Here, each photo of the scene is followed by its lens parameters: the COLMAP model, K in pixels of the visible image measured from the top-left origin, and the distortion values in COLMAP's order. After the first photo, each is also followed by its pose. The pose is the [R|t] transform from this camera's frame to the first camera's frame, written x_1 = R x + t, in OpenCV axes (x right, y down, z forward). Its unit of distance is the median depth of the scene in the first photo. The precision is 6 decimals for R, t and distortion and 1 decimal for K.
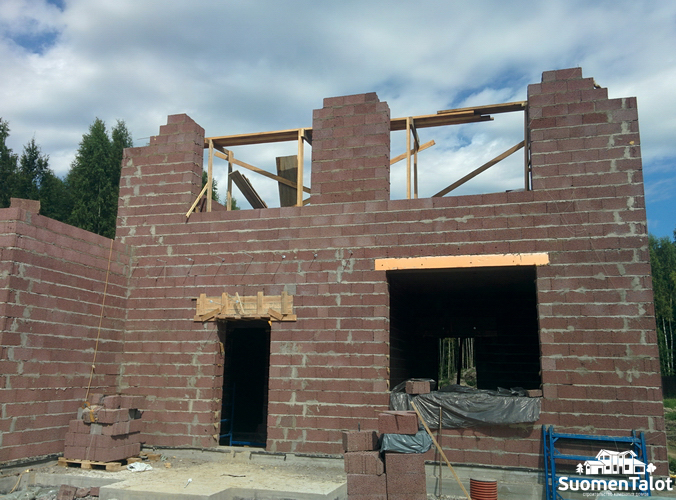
lens RADIAL K [[594.5, 0, 335.1], [0, 594.5, 255.4], [0, 0, 1]] dist [0.075414, -0.093005]
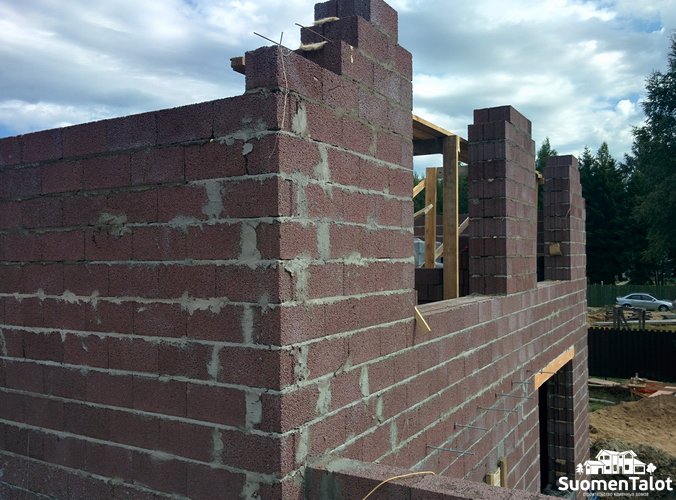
lens RADIAL K [[594.5, 0, 340.4], [0, 594.5, 252.4], [0, 0, 1]] dist [0.075414, -0.093005]
pose [[0.240328, -0.013640, 0.970596, -0.676648], [-0.172089, 0.983464, 0.056432, -0.137078], [-0.955316, -0.180591, 0.234006, 1.069502]]
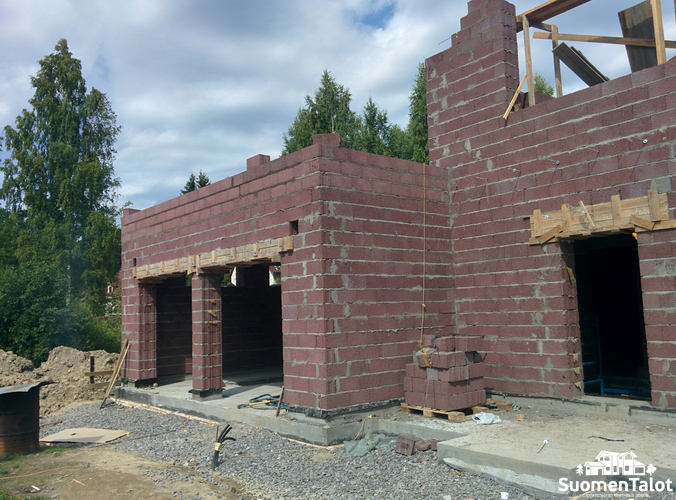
lens RADIAL K [[594.5, 0, 331.6], [0, 594.5, 256.1], [0, 0, 1]] dist [0.075414, -0.093005]
pose [[0.826662, -0.099815, -0.553775, -0.011295], [0.158040, 0.985713, 0.058249, 0.037536], [0.540050, -0.135671, 0.830626, 0.189918]]
